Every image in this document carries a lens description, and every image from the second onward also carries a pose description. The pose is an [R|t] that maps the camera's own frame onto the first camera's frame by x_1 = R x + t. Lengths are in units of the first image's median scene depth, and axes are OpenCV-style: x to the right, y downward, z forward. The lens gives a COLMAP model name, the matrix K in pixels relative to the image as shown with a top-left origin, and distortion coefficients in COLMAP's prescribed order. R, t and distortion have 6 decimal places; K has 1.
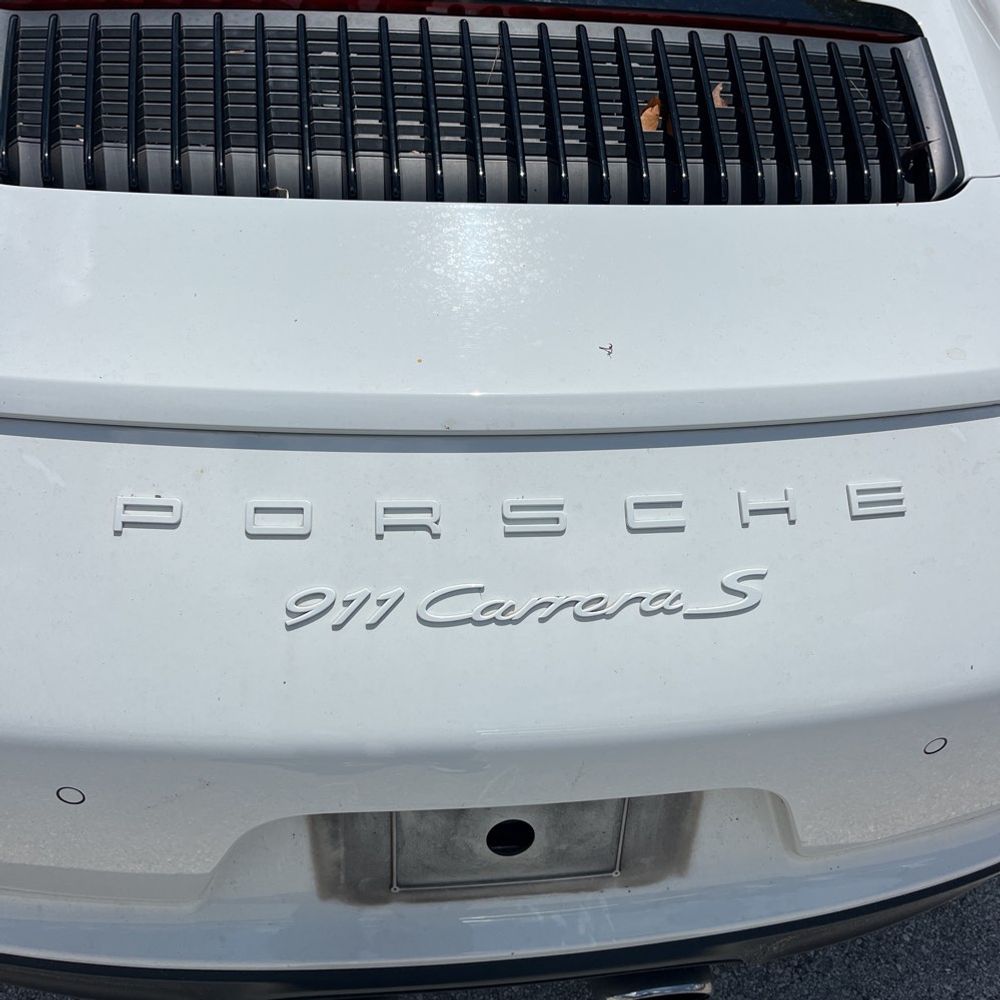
lens RADIAL K [[1035.1, 0, 500.0], [0, 1035.1, 500.0], [0, 0, 1]] dist [0.010161, 0.005923]
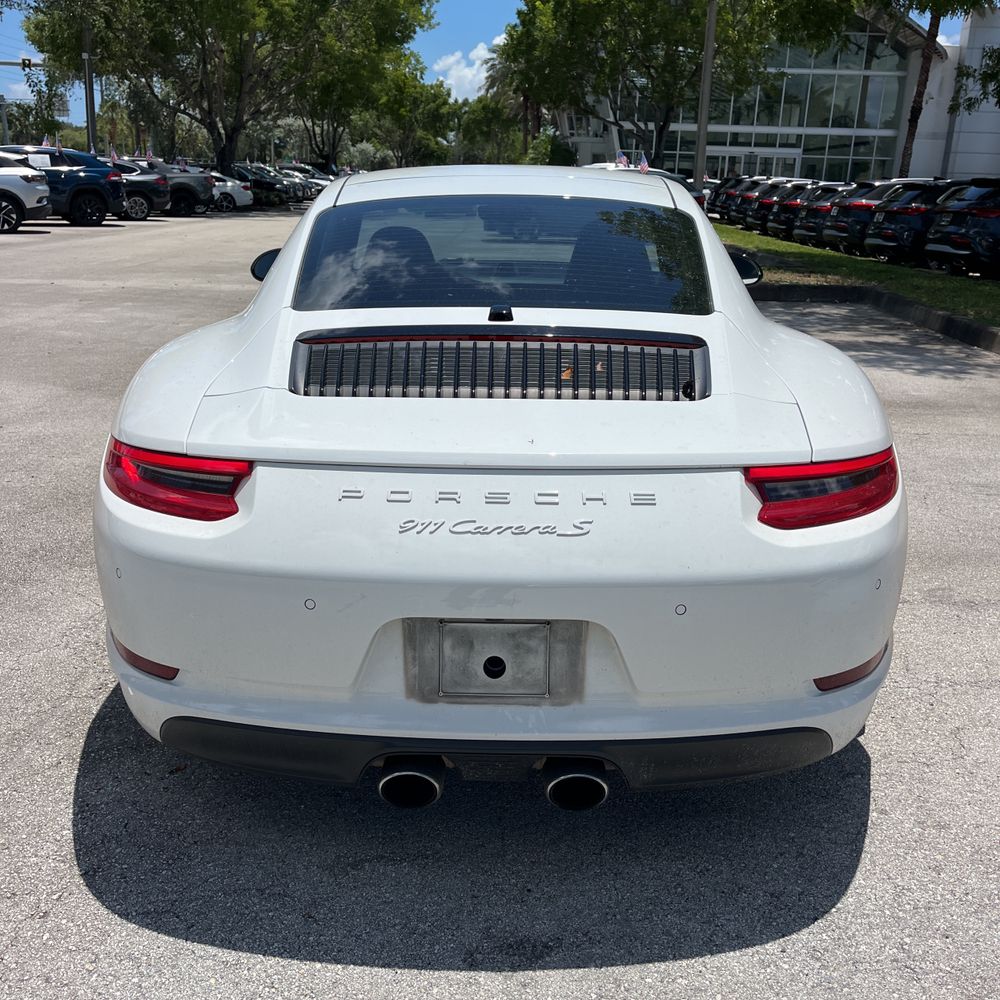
lens RADIAL K [[1035.1, 0, 500.0], [0, 1035.1, 500.0], [0, 0, 1]] dist [0.010161, 0.005923]
pose [[0.990462, -0.014622, -0.137011, 0.356185], [-0.038594, 0.925110, -0.377732, 0.904904], [0.132274, 0.379417, 0.915722, -1.219724]]
